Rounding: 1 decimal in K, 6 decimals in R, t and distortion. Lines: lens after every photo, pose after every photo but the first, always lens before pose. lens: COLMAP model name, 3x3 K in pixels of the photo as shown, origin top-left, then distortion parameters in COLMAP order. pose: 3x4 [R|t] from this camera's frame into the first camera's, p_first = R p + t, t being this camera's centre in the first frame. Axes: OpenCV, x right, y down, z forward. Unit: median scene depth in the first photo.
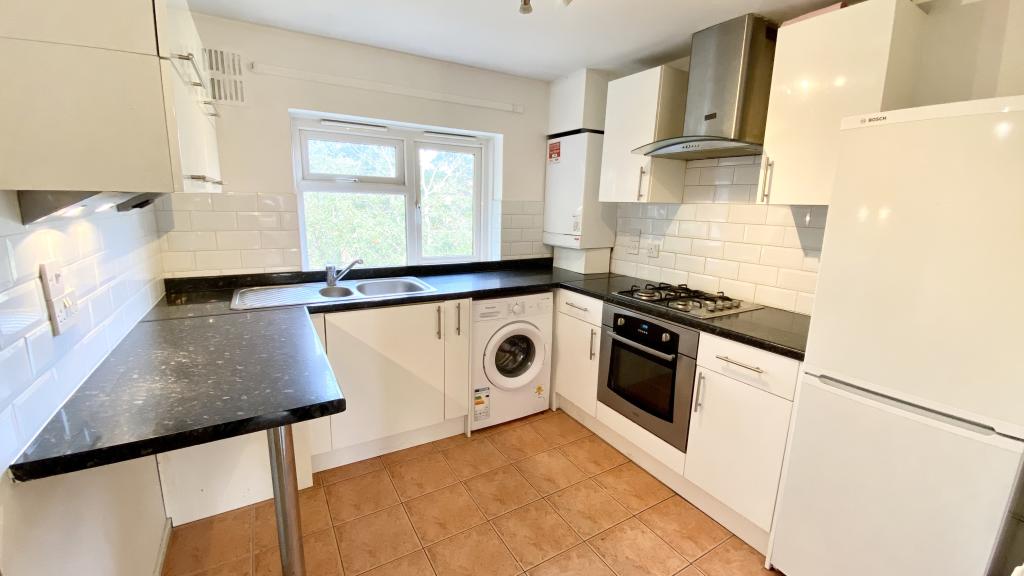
lens RADIAL K [[414.1, 0, 520.4], [0, 414.1, 287.2], [0, 0, 1]] dist [-0.002852, -0.000734]
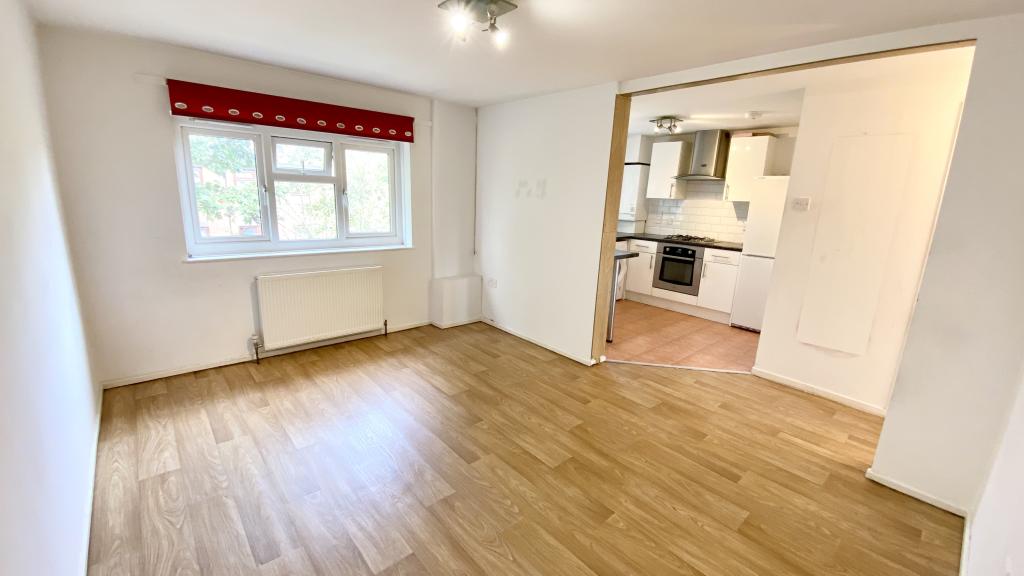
lens RADIAL K [[414.1, 0, 513.8], [0, 414.1, 288.2], [0, 0, 1]] dist [-0.002852, -0.000734]
pose [[0.987913, -0.028787, 0.152316, -0.955355], [0.023763, 0.999115, 0.034701, 0.193056], [-0.153180, -0.030662, 0.987723, -1.169578]]
